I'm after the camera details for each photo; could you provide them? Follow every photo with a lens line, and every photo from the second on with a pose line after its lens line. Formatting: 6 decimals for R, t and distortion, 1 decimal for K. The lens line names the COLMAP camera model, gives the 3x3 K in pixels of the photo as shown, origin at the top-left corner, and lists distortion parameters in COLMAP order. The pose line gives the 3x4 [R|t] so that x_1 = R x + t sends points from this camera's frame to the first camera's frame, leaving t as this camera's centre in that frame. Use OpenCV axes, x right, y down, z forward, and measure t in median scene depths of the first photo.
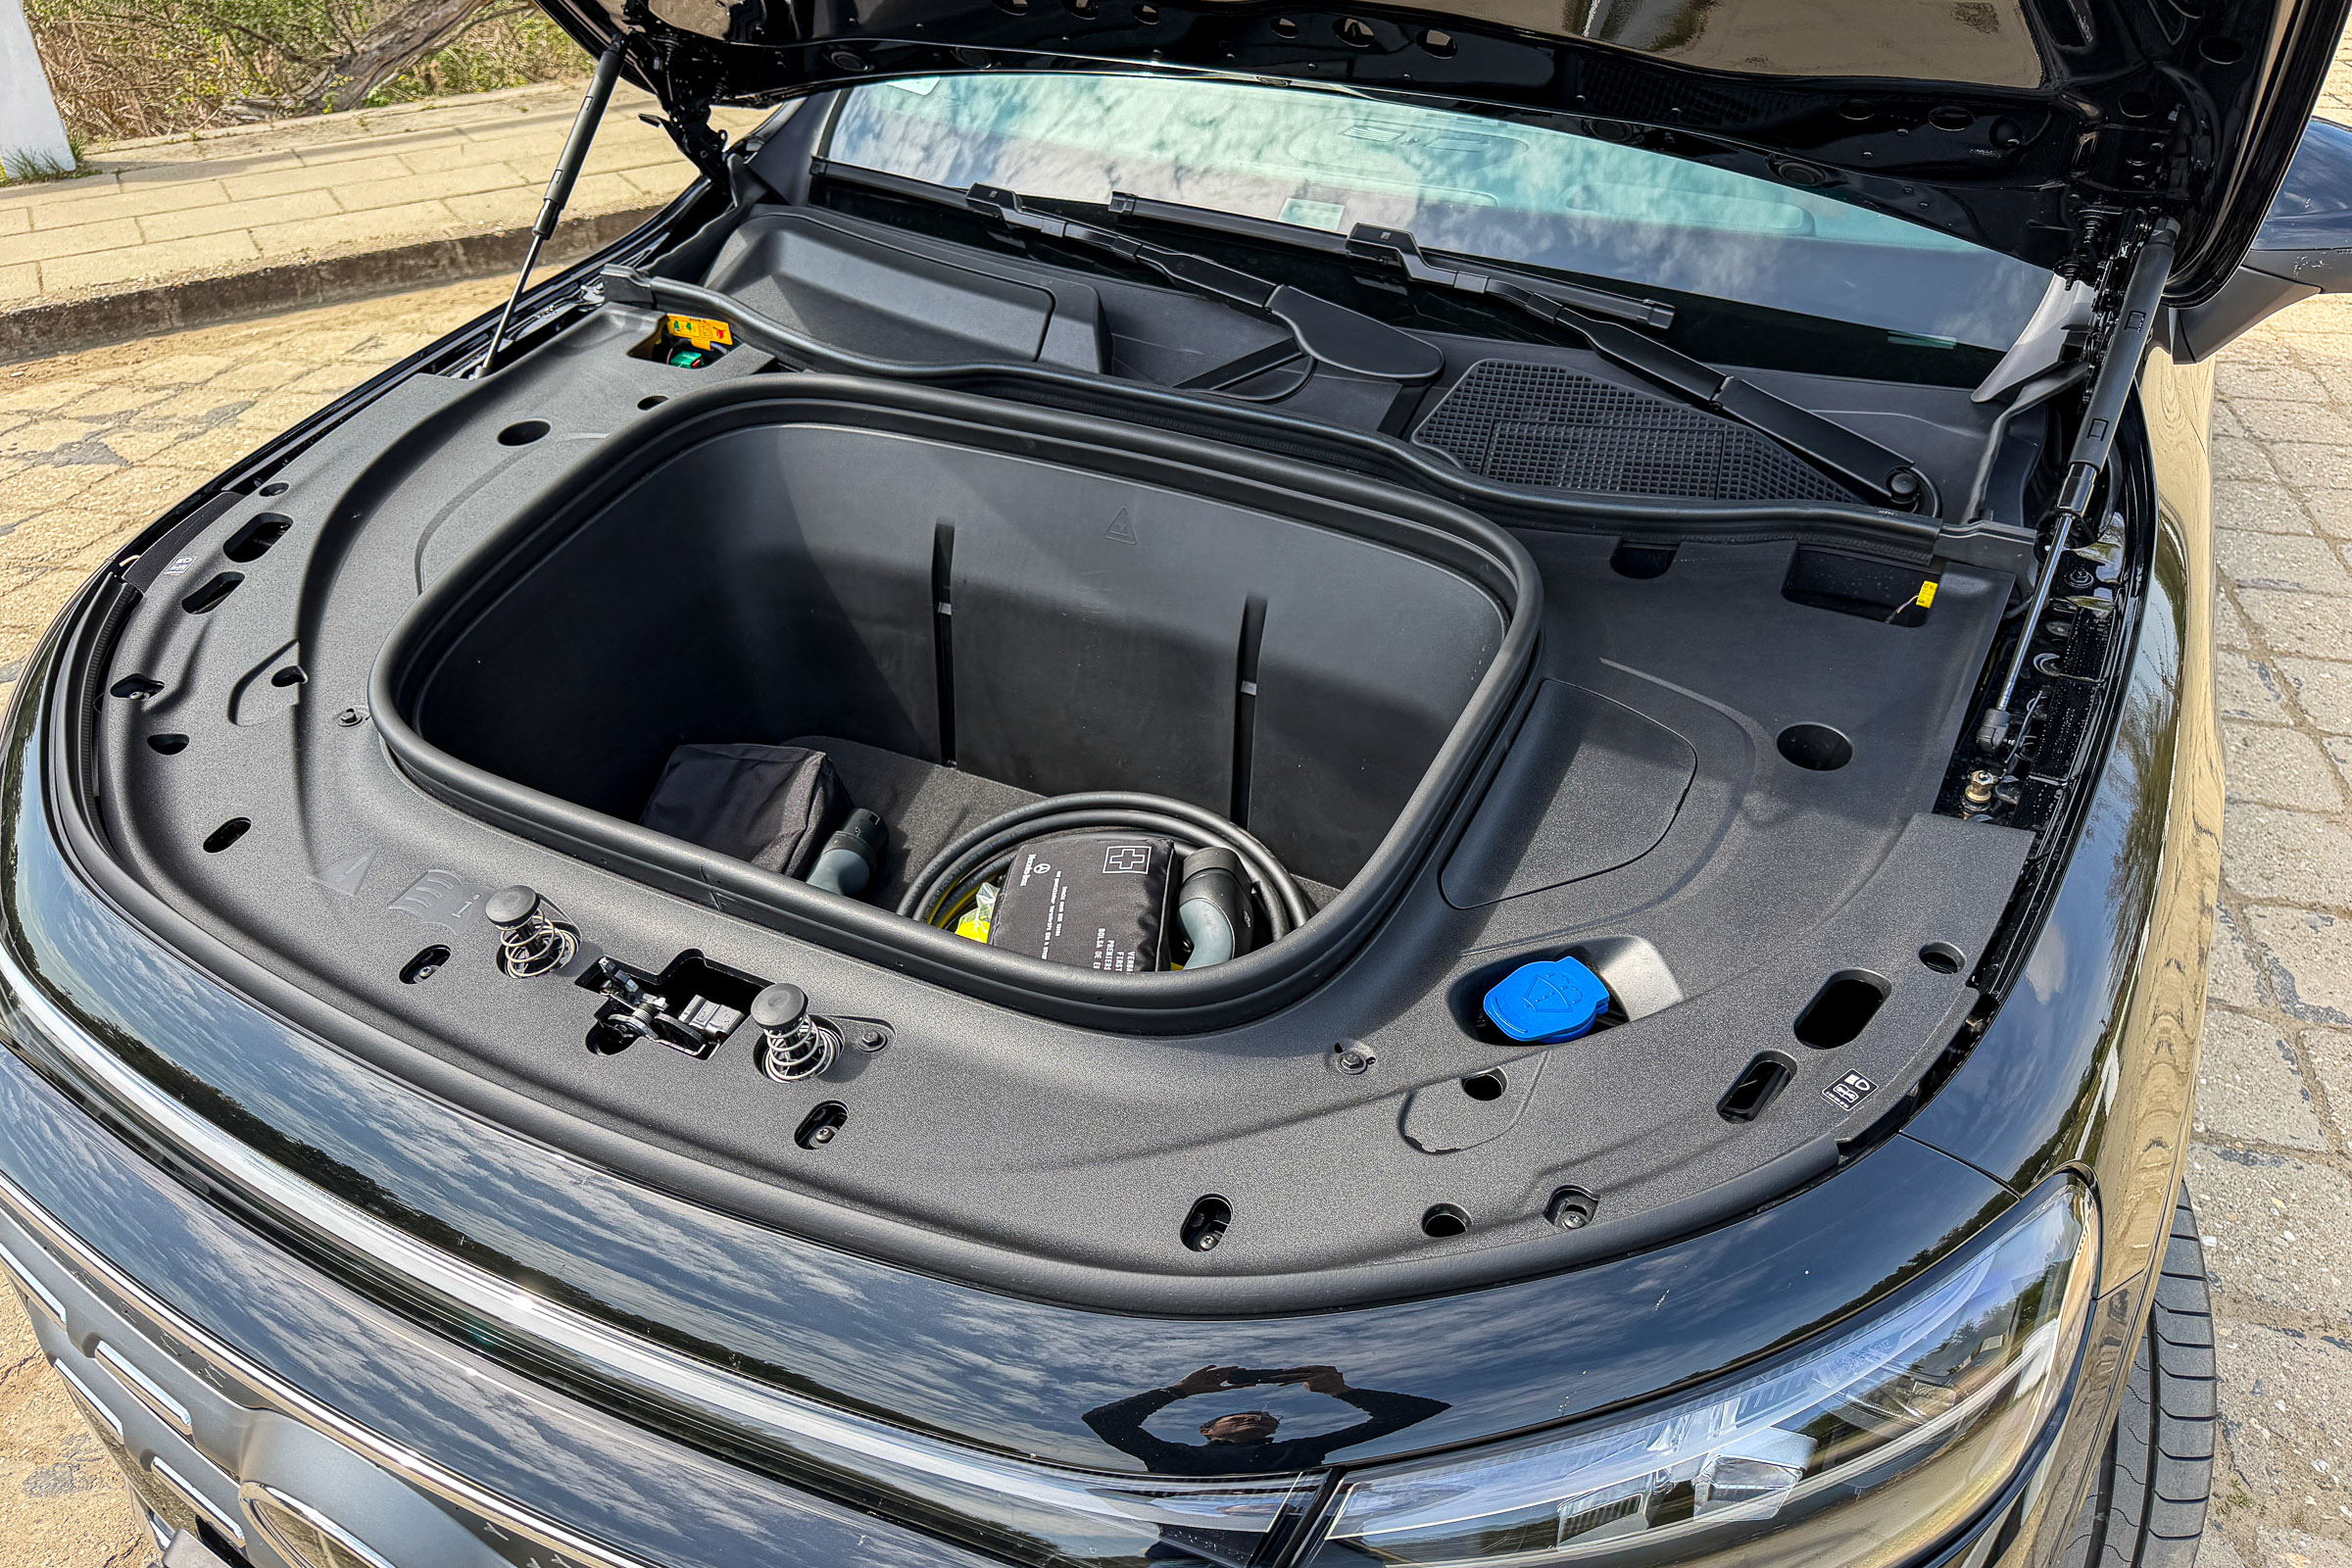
lens RADIAL K [[1656.1, 0, 1168.0], [0, 1656.1, 787.6], [0, 0, 1]] dist [0.029913, -0.042000]
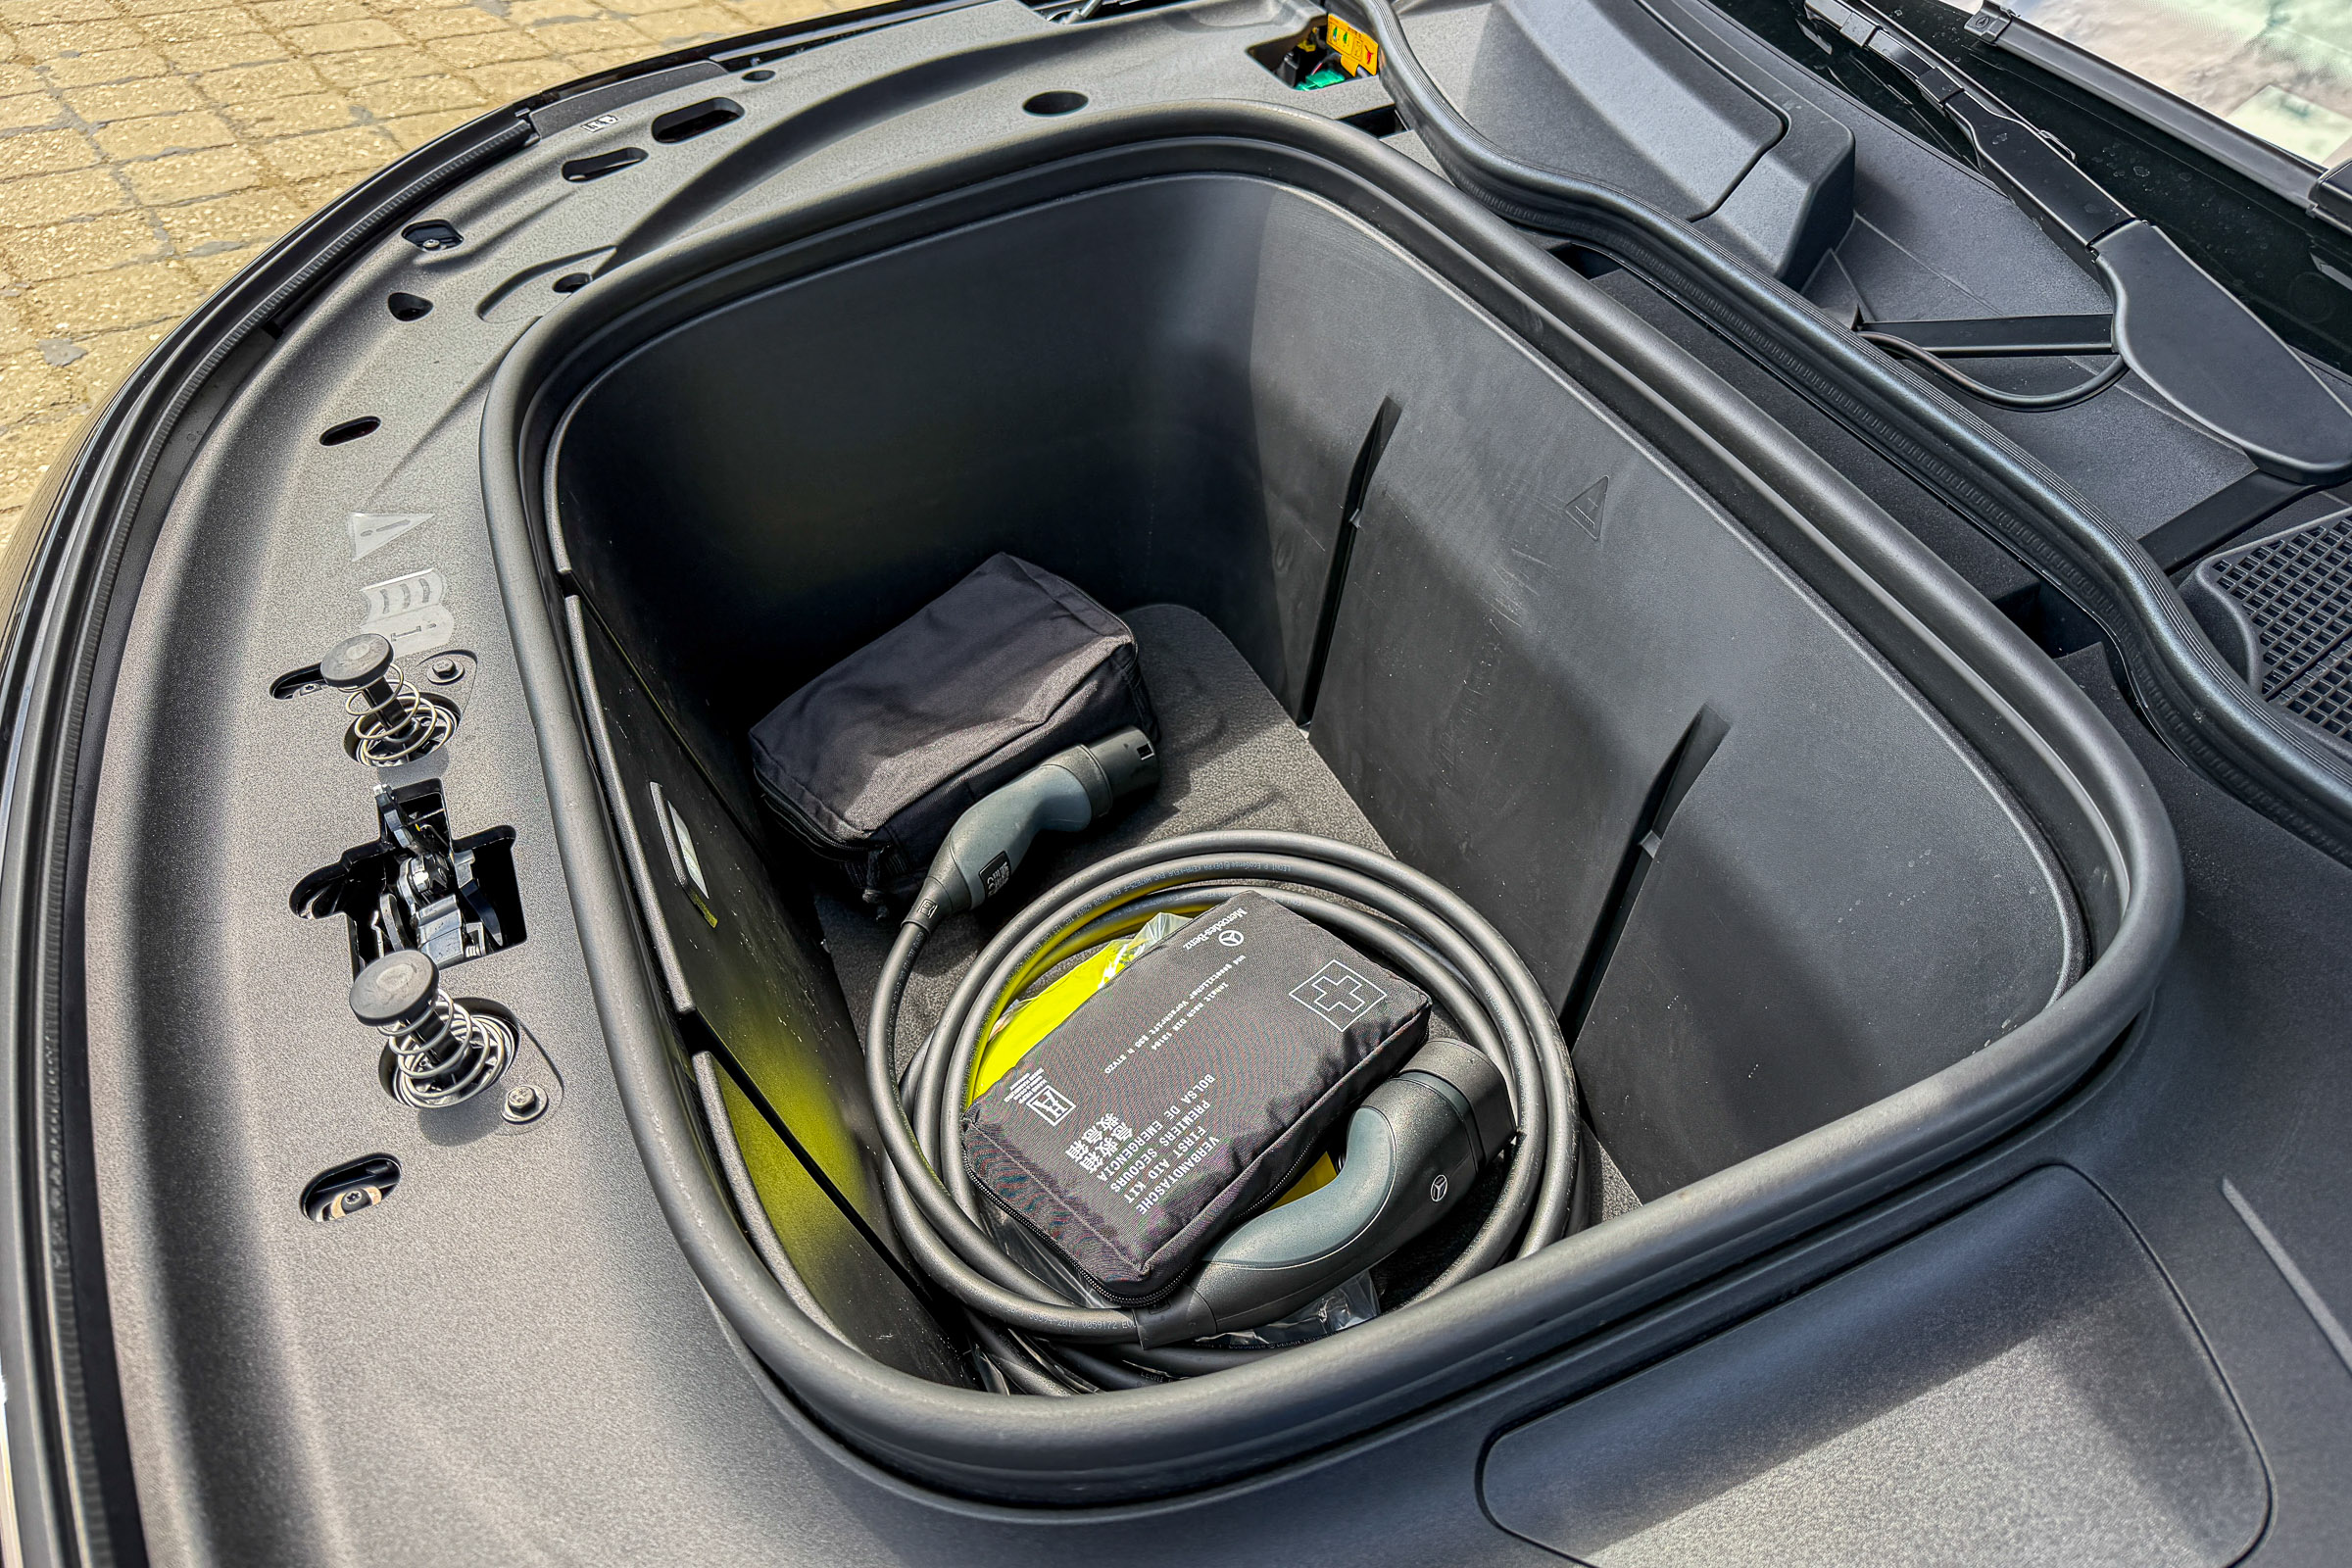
lens RADIAL K [[1656.1, 0, 1168.0], [0, 1656.1, 787.6], [0, 0, 1]] dist [0.029913, -0.042000]
pose [[0.776777, 0.458937, -0.431271, 0.151533], [-0.411533, 0.888266, 0.204022, -0.121029], [0.476716, 0.019002, 0.878852, 0.383284]]
